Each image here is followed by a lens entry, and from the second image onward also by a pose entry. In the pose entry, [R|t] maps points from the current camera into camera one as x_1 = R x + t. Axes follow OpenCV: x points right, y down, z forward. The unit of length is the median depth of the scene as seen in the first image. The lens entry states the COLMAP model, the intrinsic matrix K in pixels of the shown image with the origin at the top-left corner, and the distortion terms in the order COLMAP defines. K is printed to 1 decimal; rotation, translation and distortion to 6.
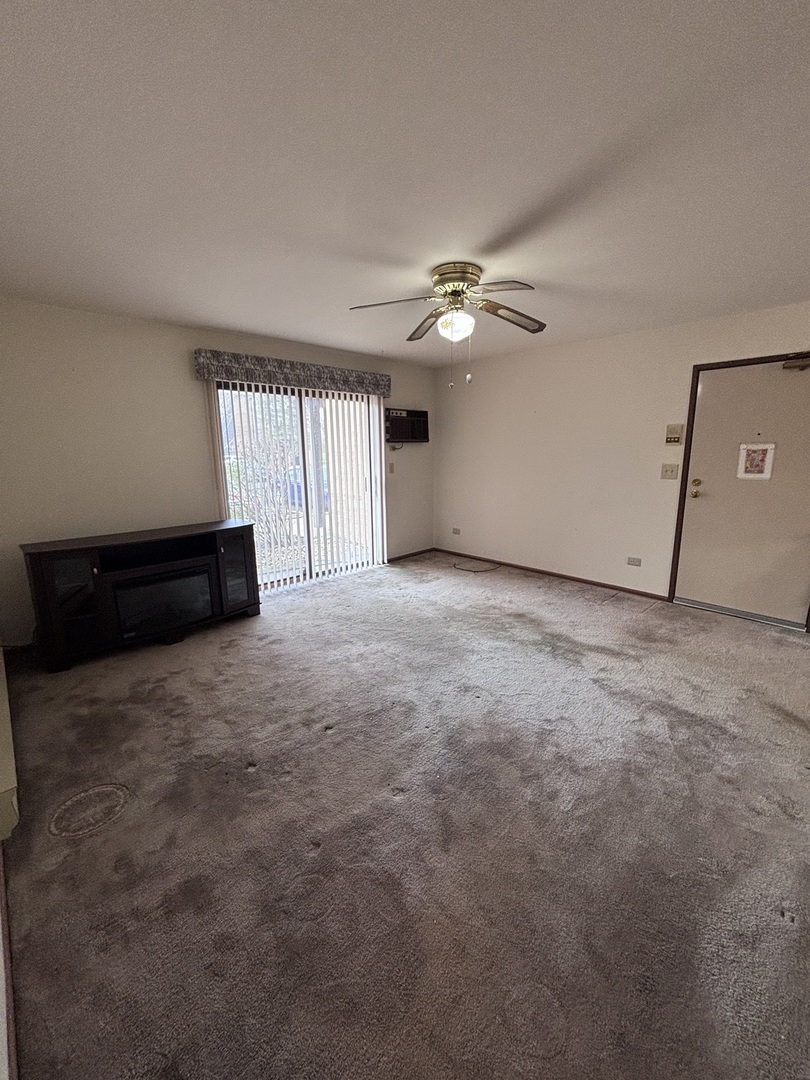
lens RADIAL K [[438.9, 0, 405.0], [0, 438.9, 540.0], [0, 0, 1]] dist [-0.001823, 0.000103]
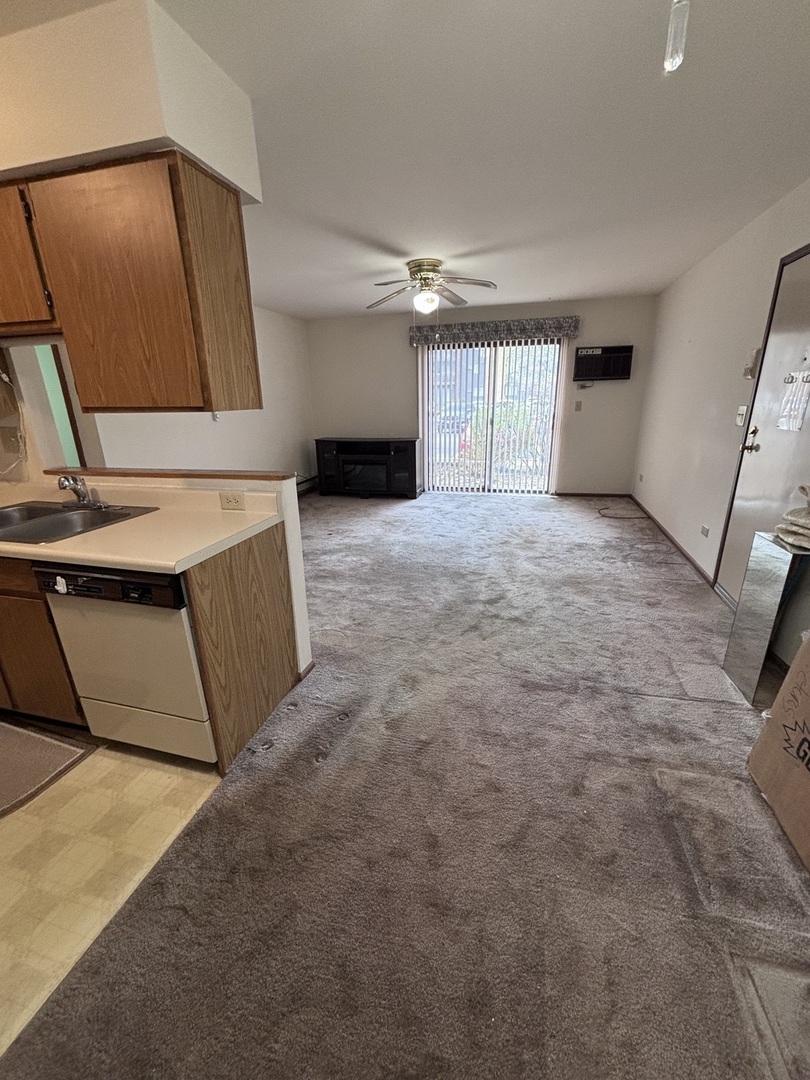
lens RADIAL K [[438.9, 0, 405.0], [0, 438.9, 540.0], [0, 0, 1]] dist [-0.001823, 0.000103]
pose [[0.513606, 0.265456, -0.815930, 0.820947], [-0.157778, 0.963942, 0.214293, -0.017739], [0.843395, 0.018674, 0.536969, 0.102987]]
